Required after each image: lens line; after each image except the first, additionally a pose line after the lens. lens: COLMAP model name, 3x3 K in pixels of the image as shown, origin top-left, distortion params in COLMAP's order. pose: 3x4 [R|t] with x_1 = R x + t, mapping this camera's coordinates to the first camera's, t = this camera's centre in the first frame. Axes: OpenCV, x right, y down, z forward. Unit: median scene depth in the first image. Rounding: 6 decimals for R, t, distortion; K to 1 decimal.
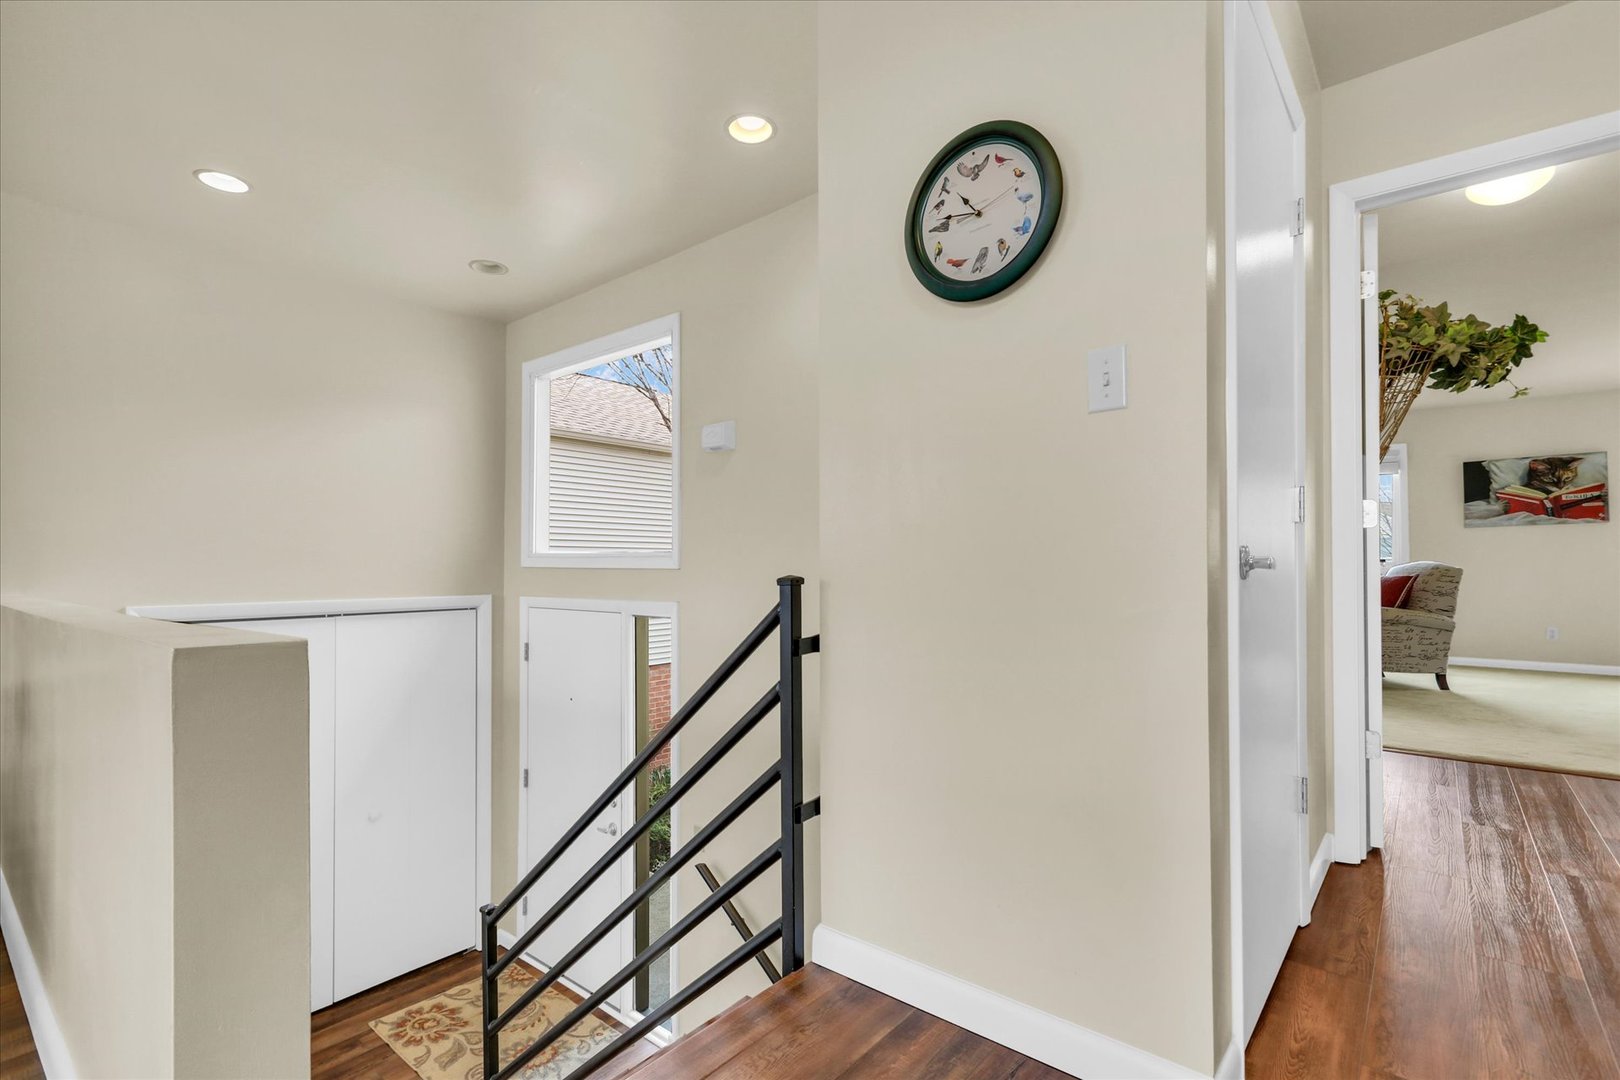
lens RADIAL K [[778.1, 0, 819.1], [0, 778.1, 563.4], [0, 0, 1]] dist [0.009760, 0.000748]
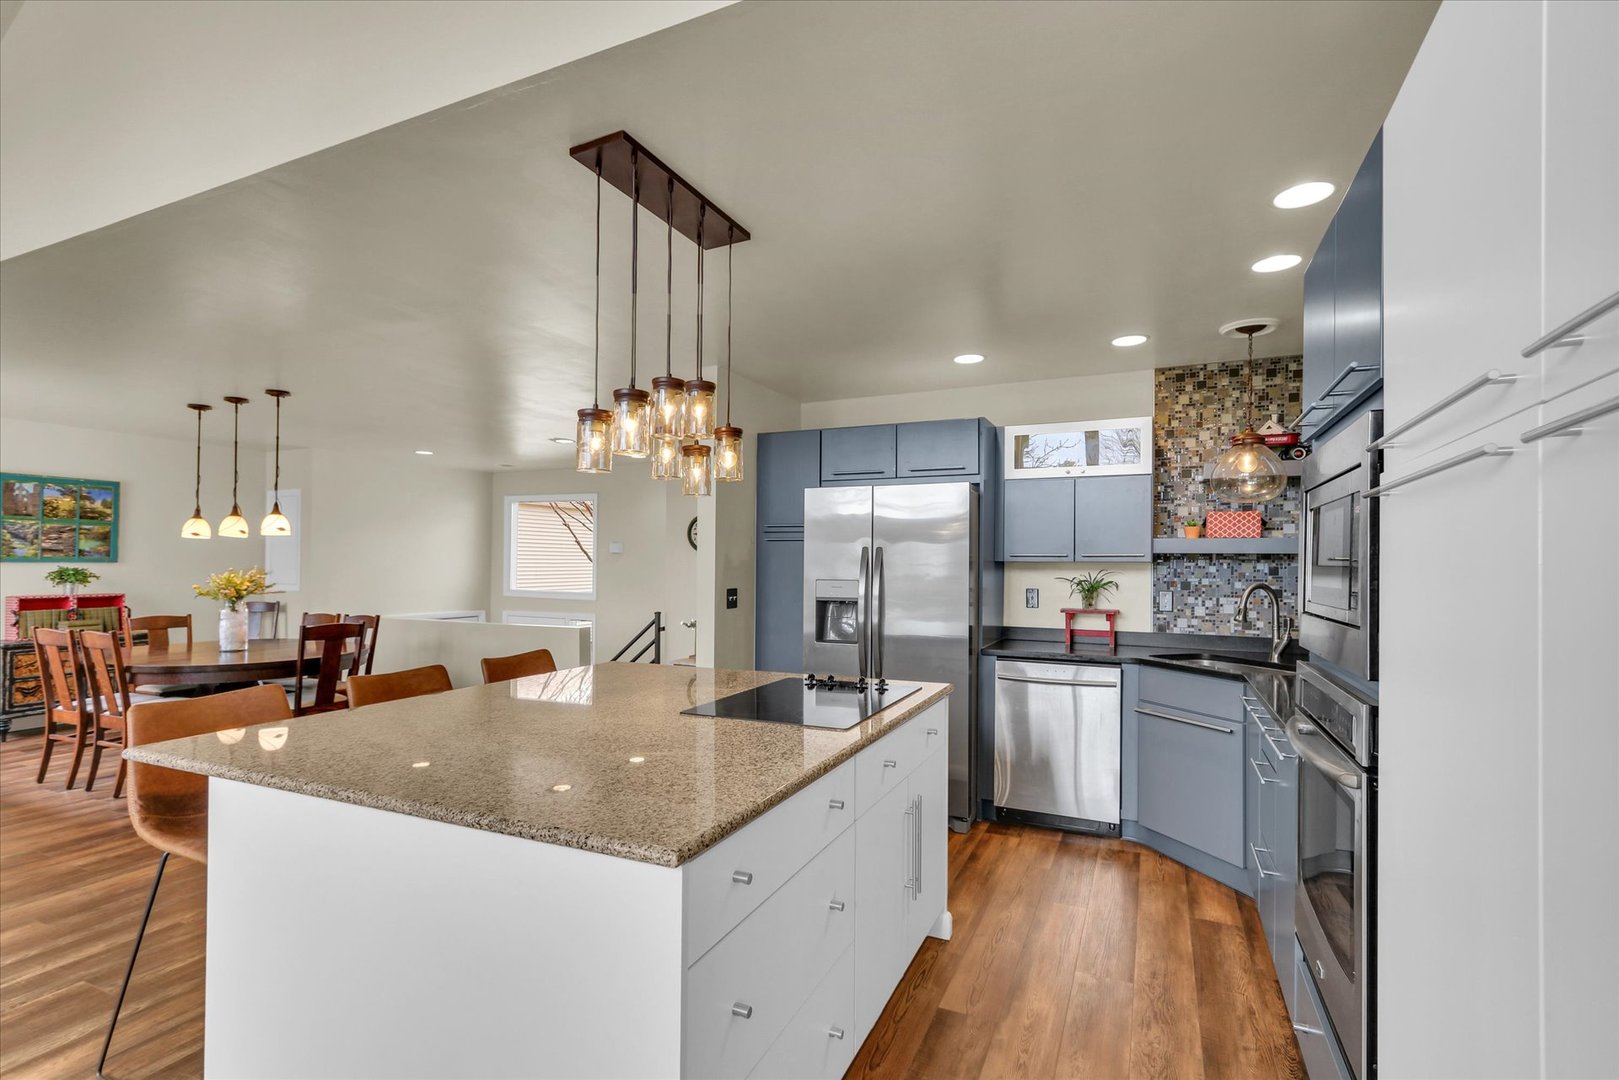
lens RADIAL K [[754.0, 0, 808.9], [0, 754.0, 560.4], [0, 0, 1]] dist [0.000402, 0.001211]
pose [[0.969700, 0.009488, 0.244114, -0.093941], [-0.009980, 0.999950, 0.000782, -0.104877], [-0.244094, -0.003194, 0.969746, -1.197528]]
